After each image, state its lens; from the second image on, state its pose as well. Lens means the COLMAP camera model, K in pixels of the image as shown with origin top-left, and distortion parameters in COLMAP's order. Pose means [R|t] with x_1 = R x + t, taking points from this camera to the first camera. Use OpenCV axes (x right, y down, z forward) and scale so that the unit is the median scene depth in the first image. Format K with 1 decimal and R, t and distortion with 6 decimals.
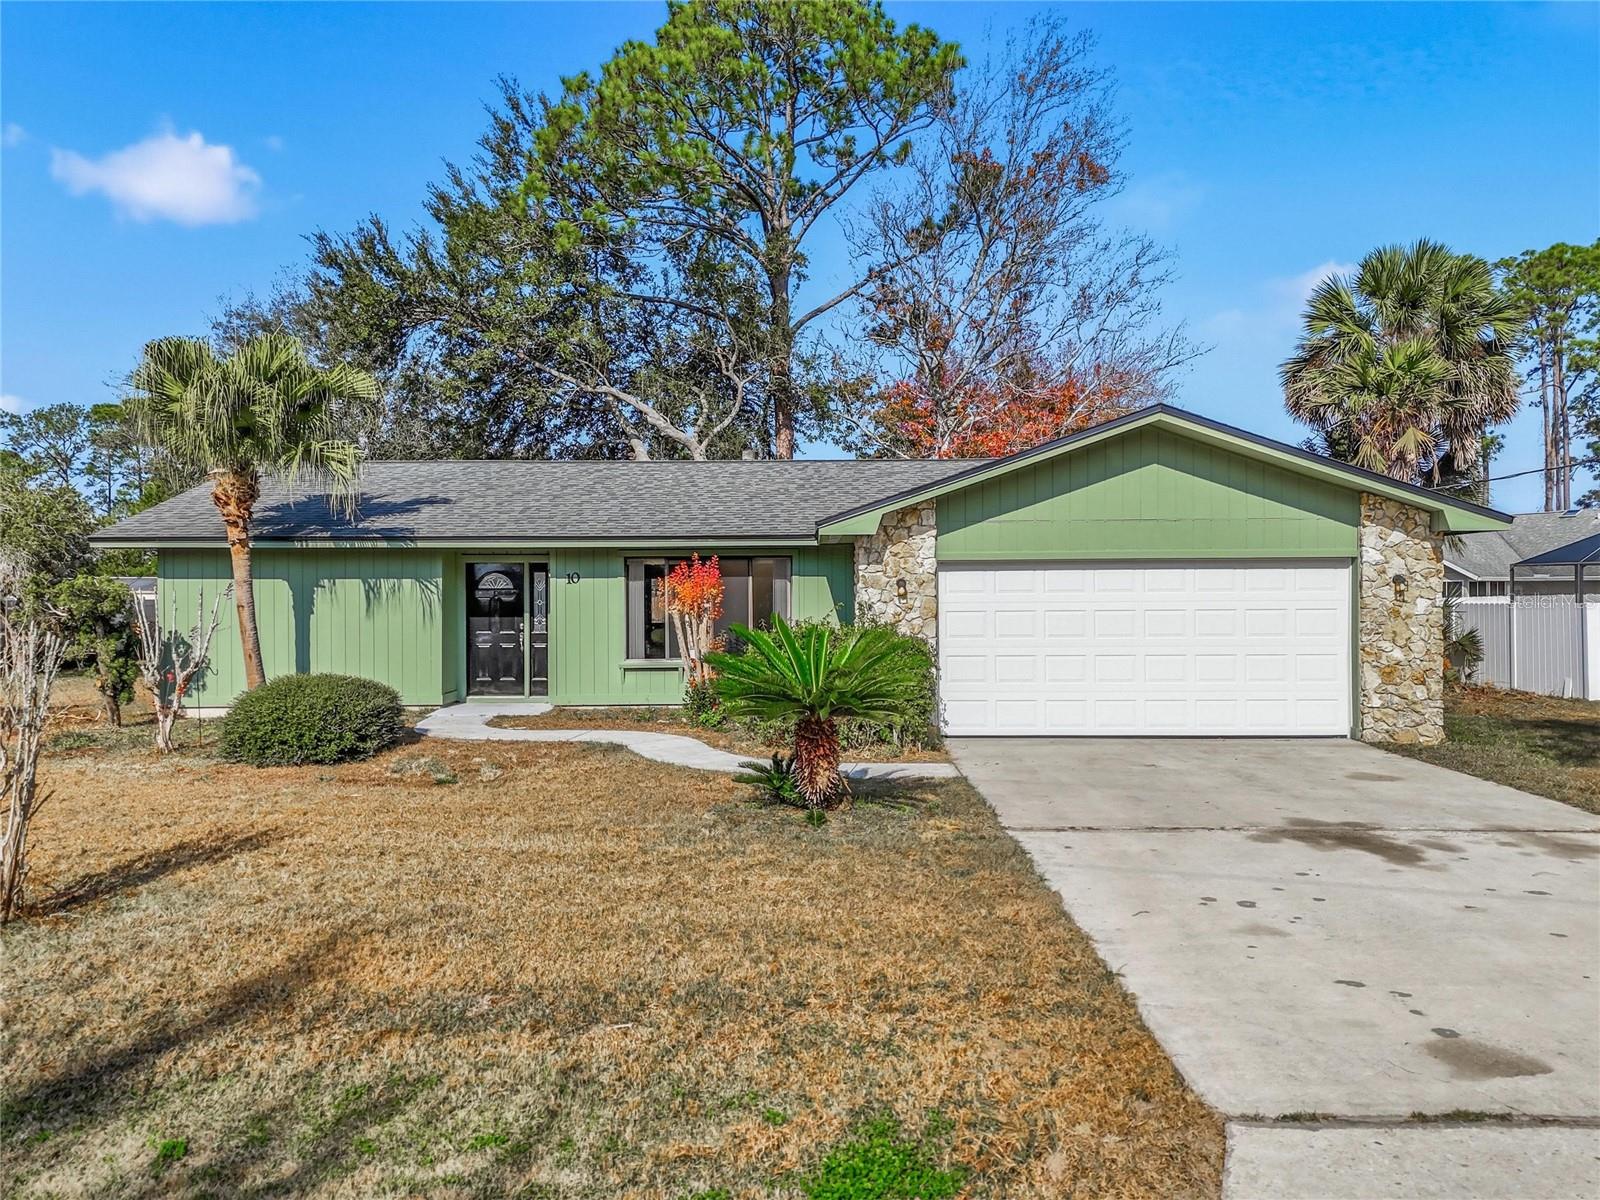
lens RADIAL K [[1170.5, 0, 800.0], [0, 1170.5, 600.0], [0, 0, 1]] dist [0.090572, -0.101646]
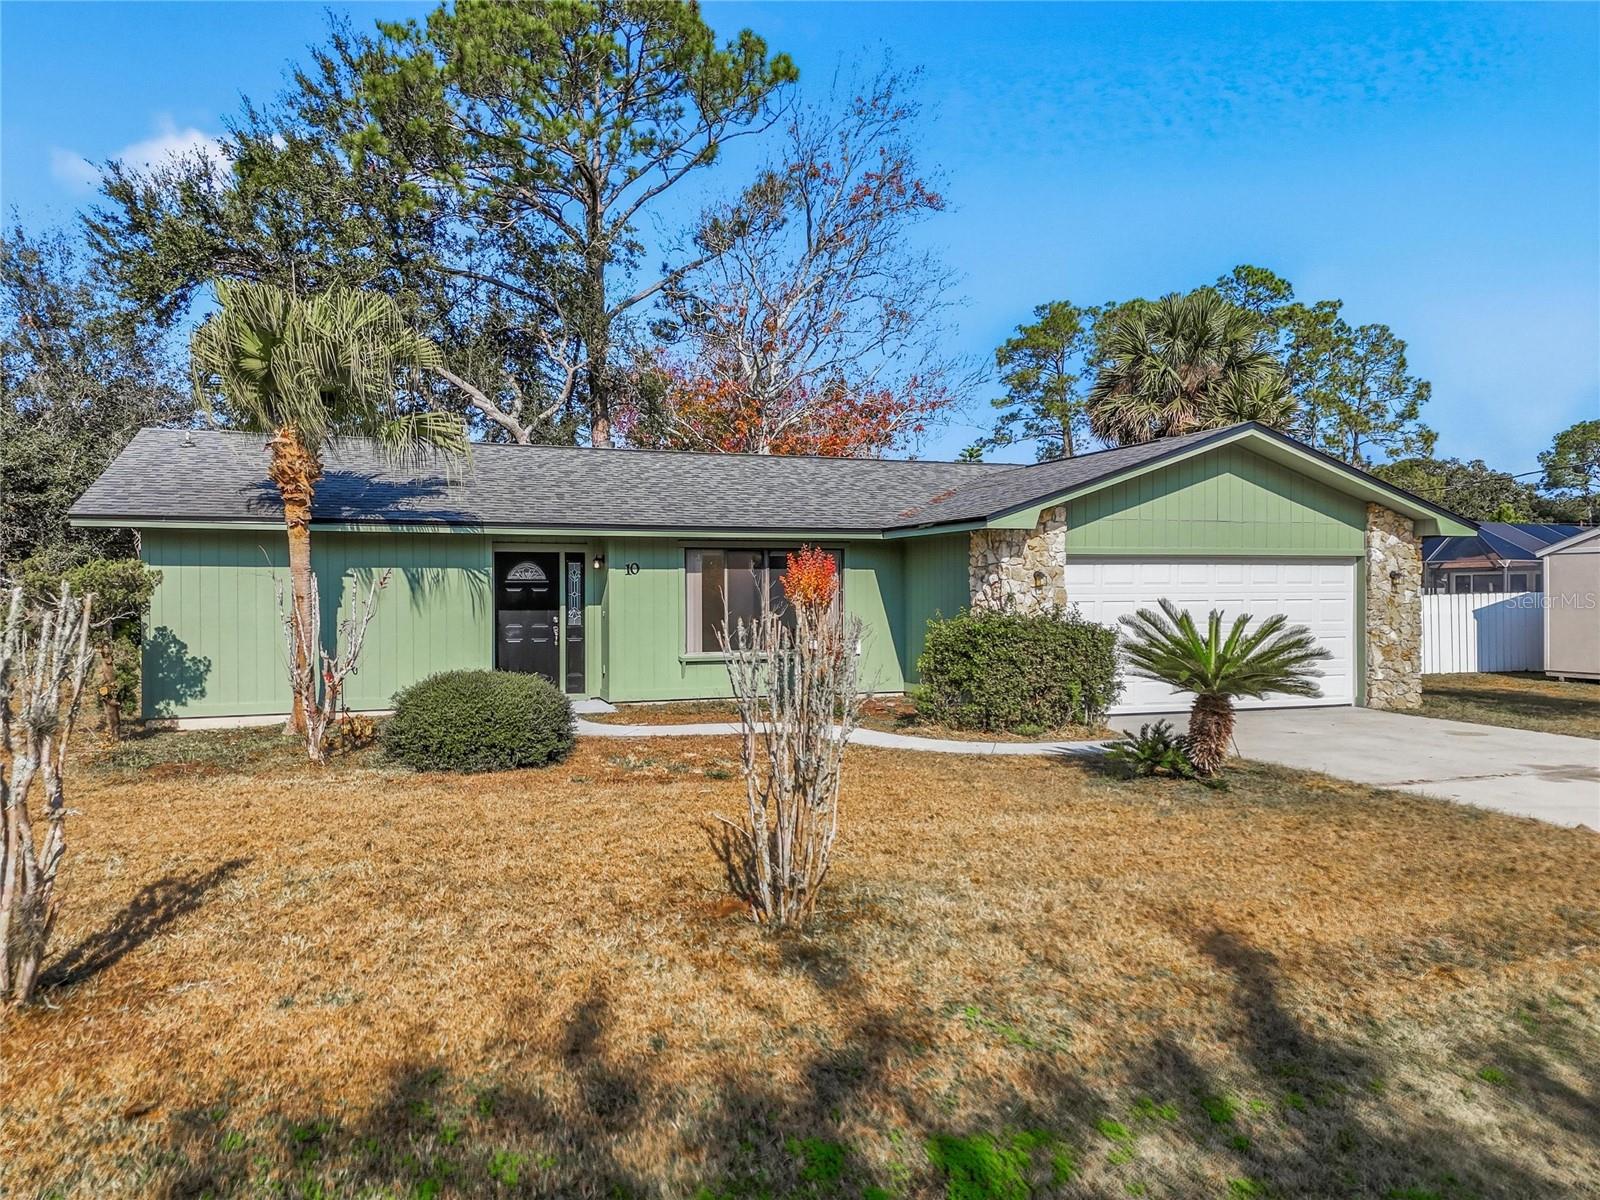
lens RADIAL K [[1170.5, 0, 800.0], [0, 1170.5, 600.0], [0, 0, 1]] dist [0.090572, -0.101646]
pose [[0.936056, -0.000515, 0.351850, -0.444283], [0.000310, 1.000000, 0.000638, 0.006854], [-0.351850, -0.000488, 0.936056, 0.062075]]
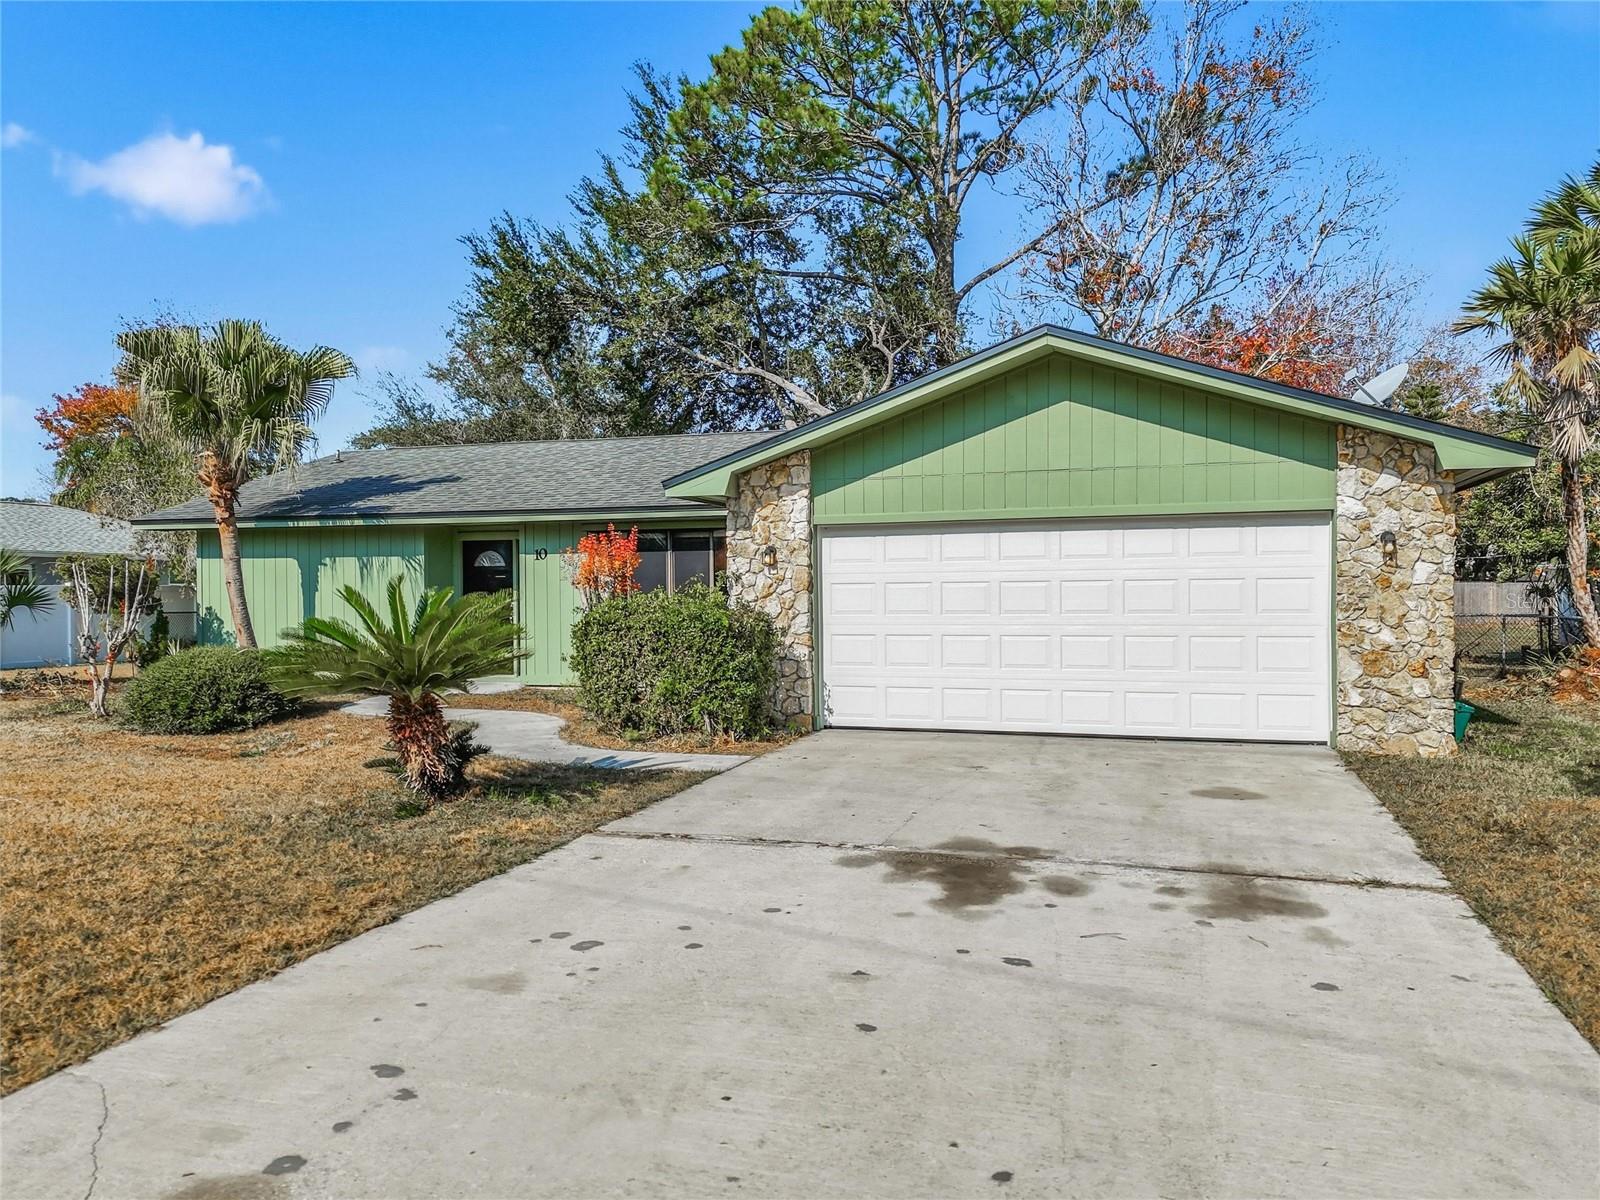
lens RADIAL K [[1170.5, 0, 800.0], [0, 1170.5, 600.0], [0, 0, 1]] dist [0.090572, -0.101646]
pose [[0.956039, 0.000396, -0.293239, 0.326942], [0.001255, 0.999984, 0.005443, 0.015804], [0.293236, -0.005572, 0.956024, 0.148811]]
